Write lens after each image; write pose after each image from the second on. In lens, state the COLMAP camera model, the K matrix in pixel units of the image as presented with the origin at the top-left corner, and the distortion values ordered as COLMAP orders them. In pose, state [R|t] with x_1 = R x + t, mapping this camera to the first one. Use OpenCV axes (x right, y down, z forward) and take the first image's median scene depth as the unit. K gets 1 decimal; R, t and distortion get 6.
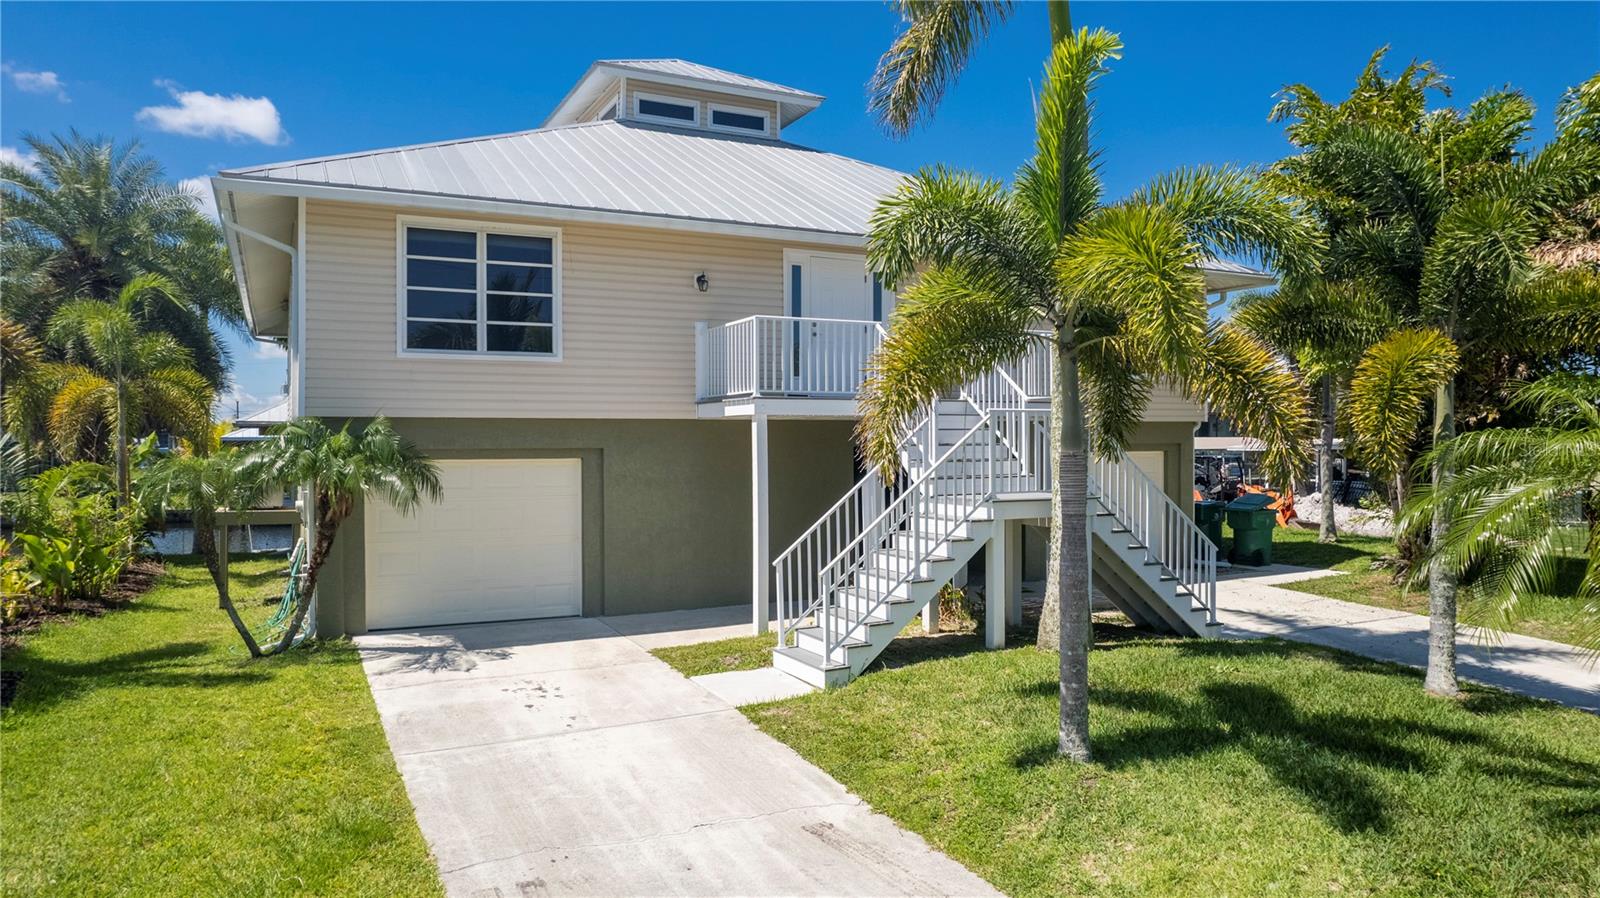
lens RADIAL K [[1052.0, 0, 790.2], [0, 1052.0, 449.8], [0, 0, 1]] dist [-0.078831, 0.066256]
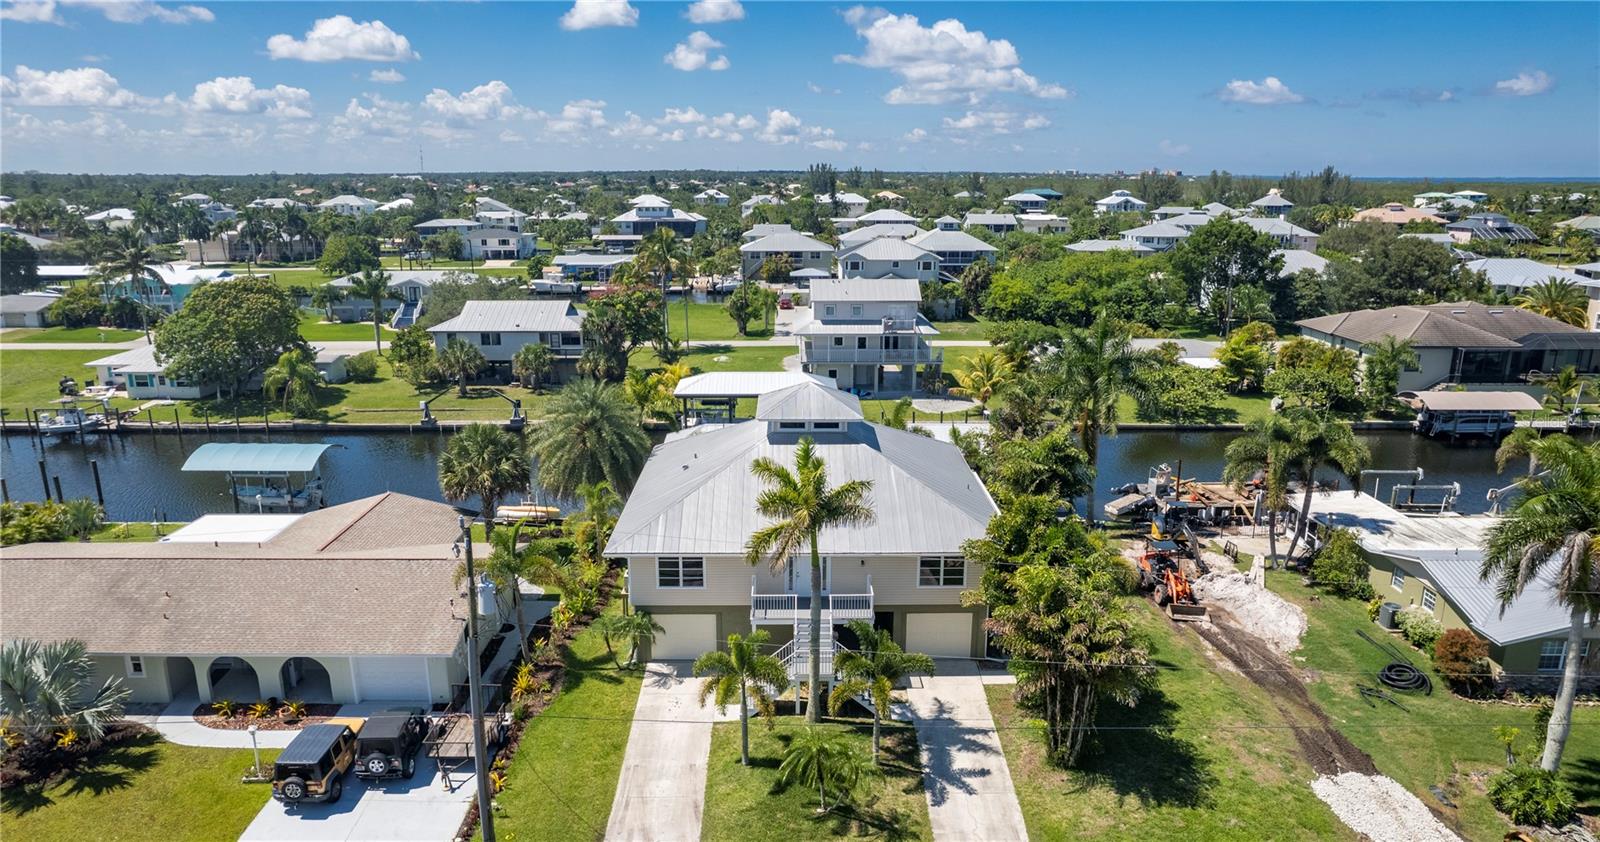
lens RADIAL K [[1057.3, 0, 805.0], [0, 1057.3, 428.1], [0, 0, 1]] dist [-0.083944, 0.076967]
pose [[0.902046, 0.112228, -0.416794, 1.440774], [-0.010809, 0.971178, 0.238111, -1.435324], [0.431504, -0.210282, 0.877260, -1.698209]]
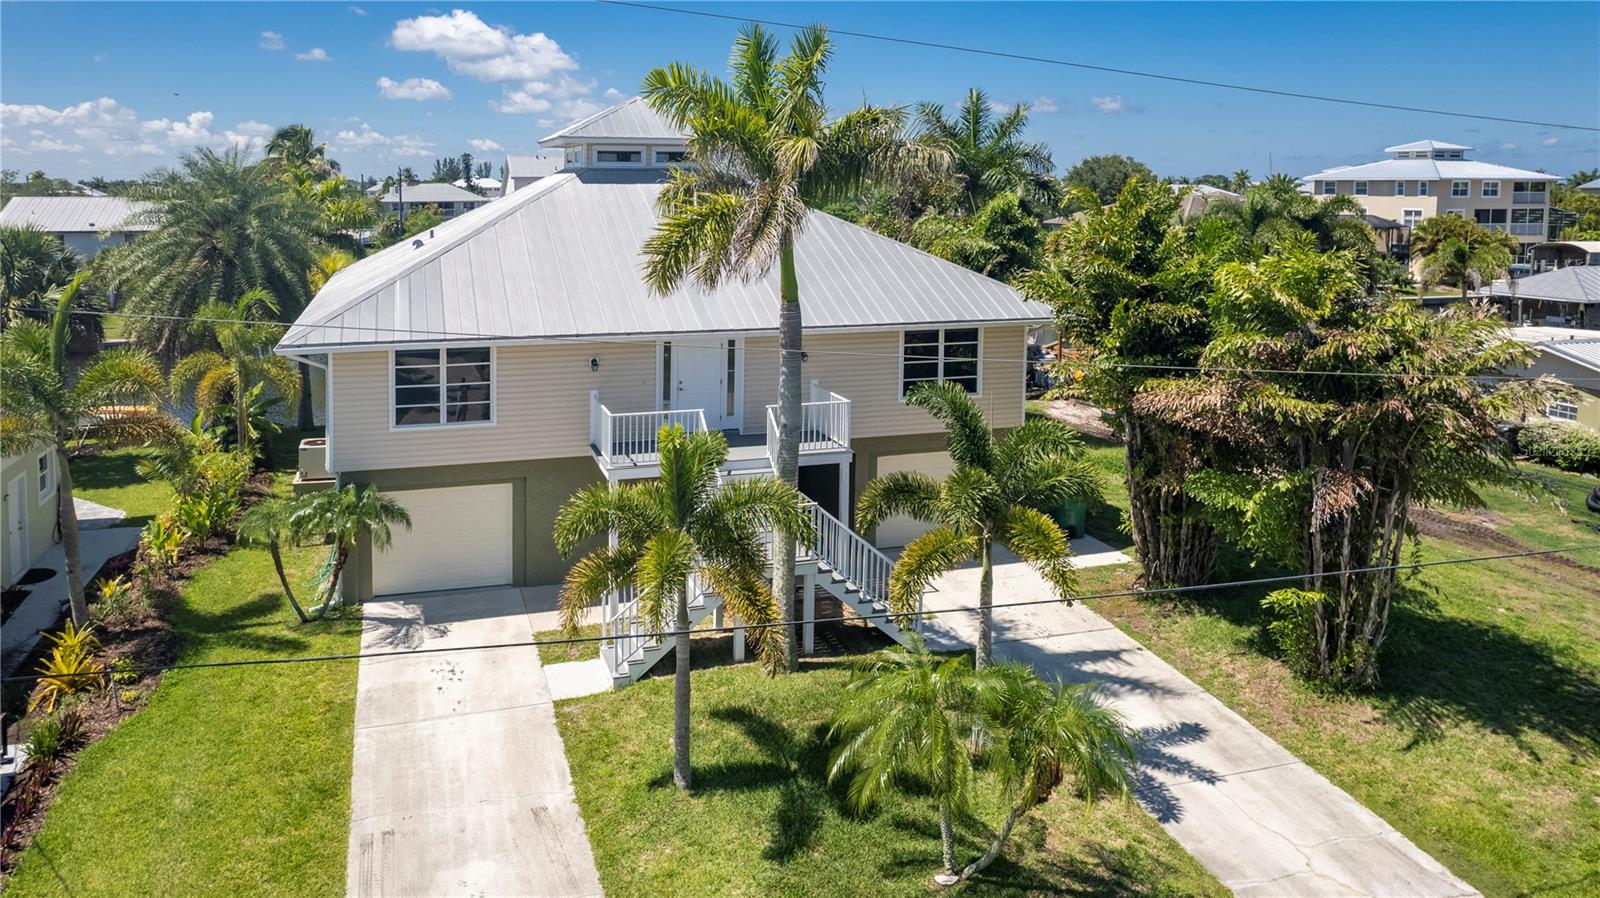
lens RADIAL K [[1077.8, 0, 698.2], [0, 1077.8, 229.2], [0, 0, 1]] dist [-0.030566, -0.002508]
pose [[0.981012, 0.015828, -0.193302, 0.402795], [-0.008763, 0.999264, 0.037346, -0.471028], [0.193751, -0.034943, 0.980428, -0.510886]]
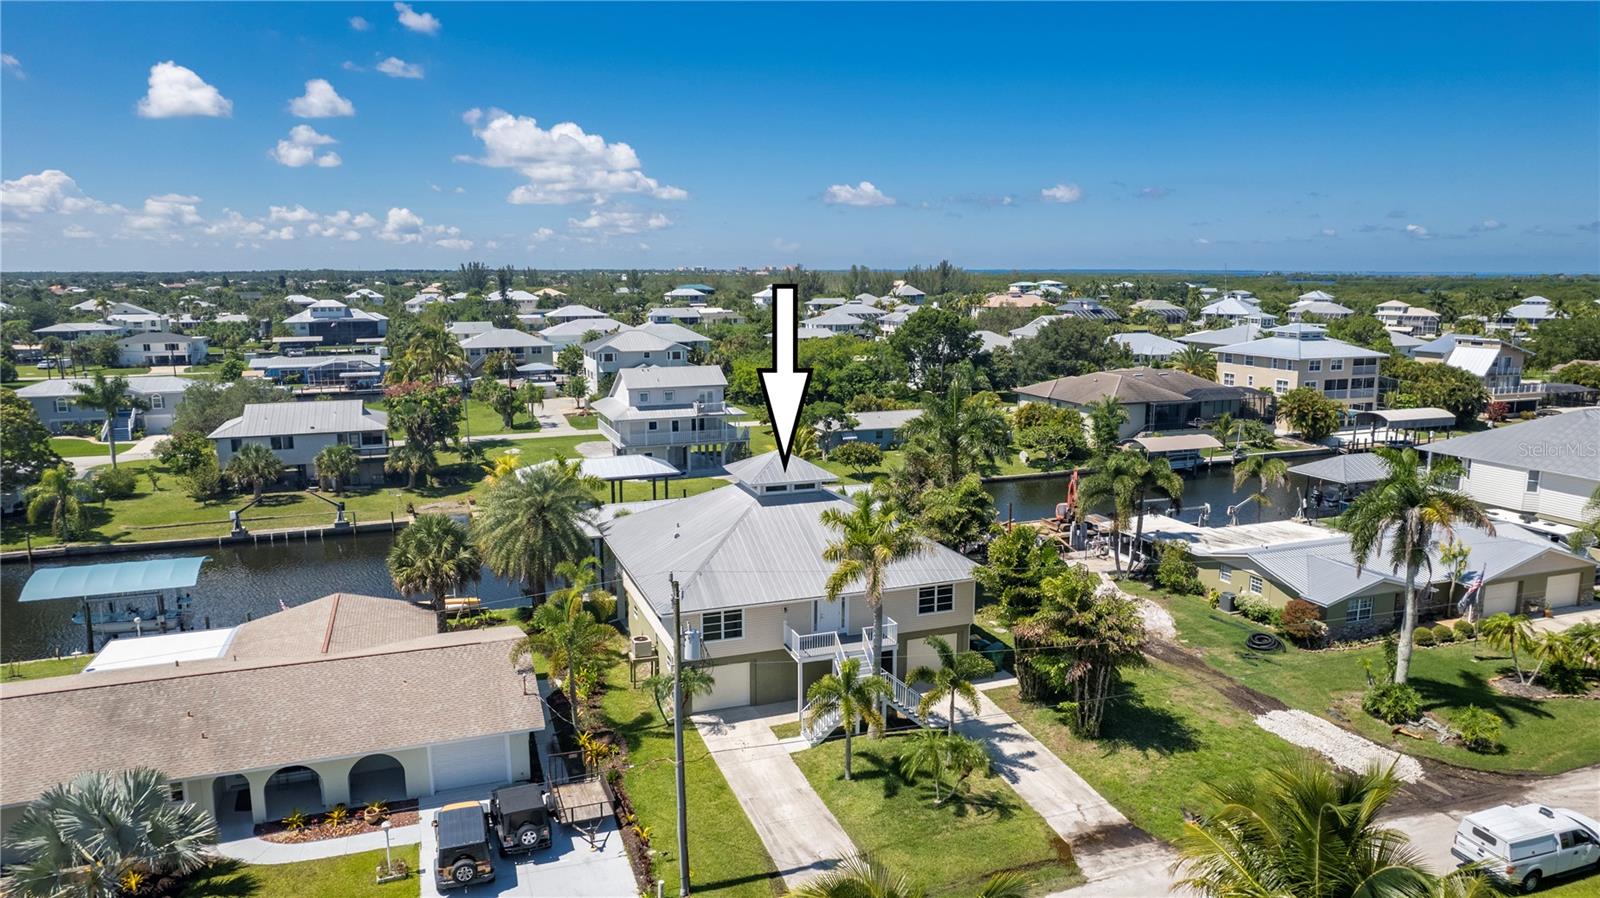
lens RADIAL K [[1038.6, 0, 795.9], [0, 1038.6, 419.0], [0, 0, 1]] dist [-0.071720, 0.076315]
pose [[0.994148, 0.022484, -0.105660, 0.323522], [-0.007374, 0.989943, 0.141274, -1.410507], [0.107774, -0.139669, 0.984316, -2.466342]]
